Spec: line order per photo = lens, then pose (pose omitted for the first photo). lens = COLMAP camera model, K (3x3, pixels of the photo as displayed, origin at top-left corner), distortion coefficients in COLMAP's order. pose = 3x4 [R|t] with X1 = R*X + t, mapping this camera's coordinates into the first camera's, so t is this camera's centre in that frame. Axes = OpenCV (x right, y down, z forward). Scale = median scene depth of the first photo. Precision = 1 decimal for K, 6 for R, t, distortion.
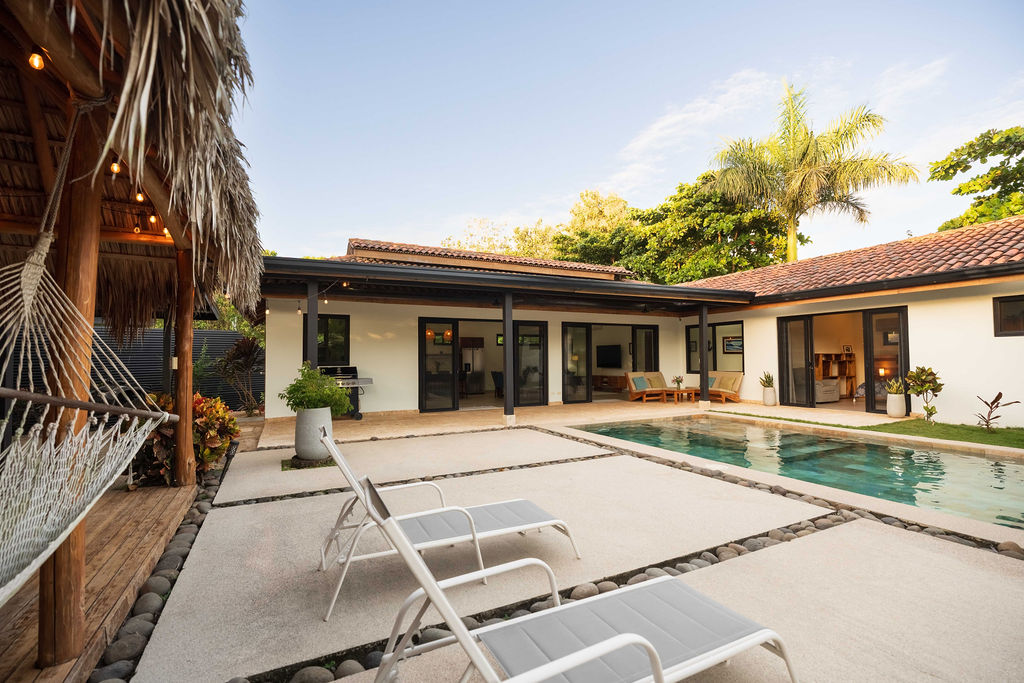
lens RADIAL K [[465.6, 0, 511.1], [0, 465.6, 346.1], [0, 0, 1]] dist [0.001451, -0.000265]
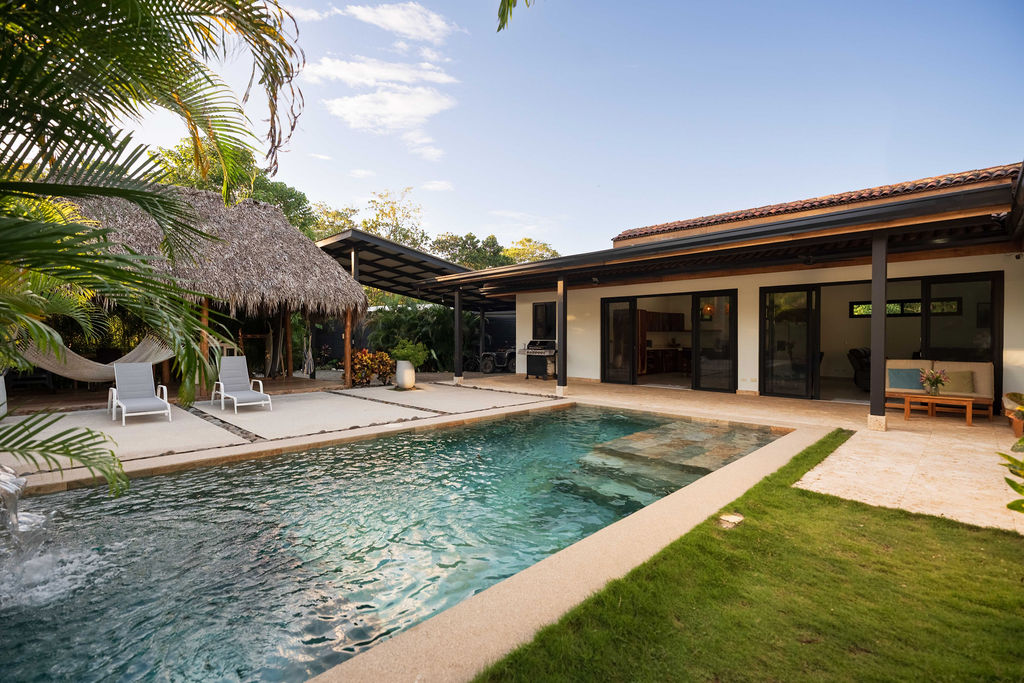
lens RADIAL K [[465.6, 0, 510.6], [0, 465.6, 341.7], [0, 0, 1]] dist [0.001451, -0.000265]
pose [[0.335595, 0.018517, -0.941824, 0.702318], [0.023974, 0.999315, 0.028190, 0.005492], [0.941701, -0.032039, 0.334921, 0.362562]]
